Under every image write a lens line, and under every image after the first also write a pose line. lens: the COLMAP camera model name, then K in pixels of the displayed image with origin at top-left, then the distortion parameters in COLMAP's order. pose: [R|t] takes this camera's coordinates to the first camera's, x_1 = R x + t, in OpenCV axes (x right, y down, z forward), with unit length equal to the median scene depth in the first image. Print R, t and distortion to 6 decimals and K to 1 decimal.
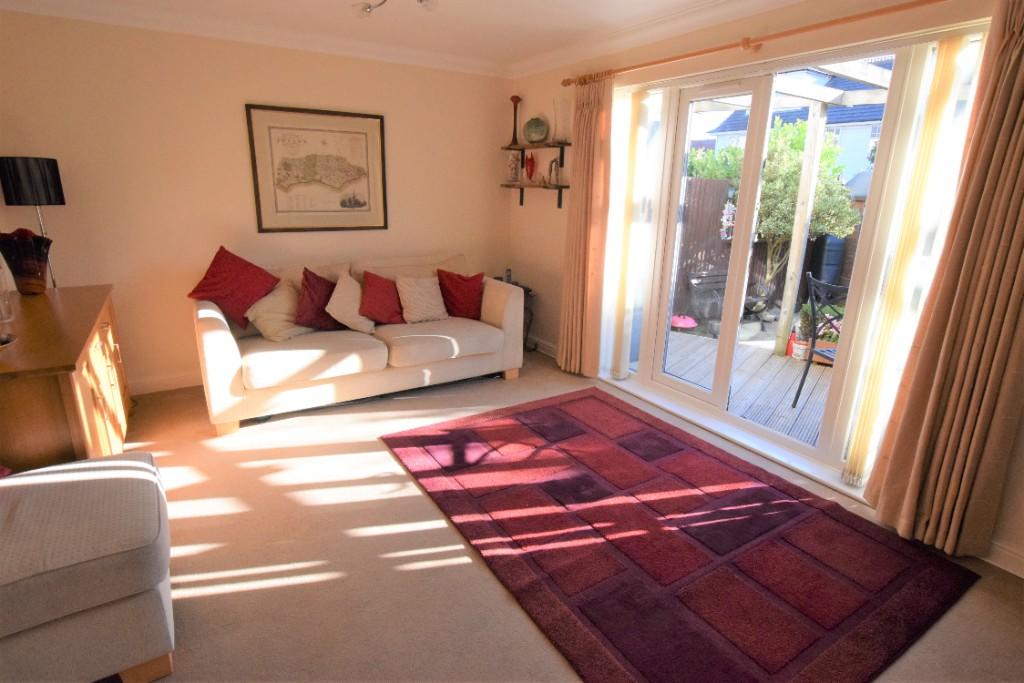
lens RADIAL K [[532.5, 0, 515.4], [0, 532.5, 340.2], [0, 0, 1]] dist [-0.025762, -0.000585]
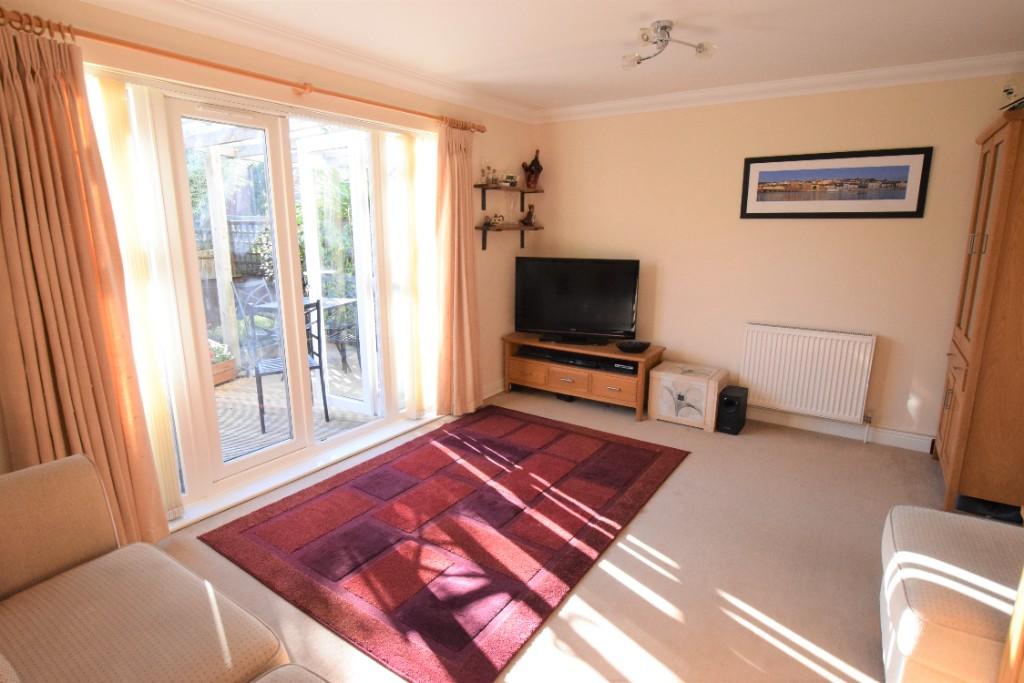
lens RADIAL K [[532.5, 0, 512.5], [0, 532.5, 340.4], [0, 0, 1]] dist [-0.025762, -0.000585]
pose [[-0.400011, -0.215692, 0.890768, -0.737661], [0.245990, 0.910985, 0.331052, -0.348565], [-0.882882, 0.351545, -0.311346, 1.122001]]
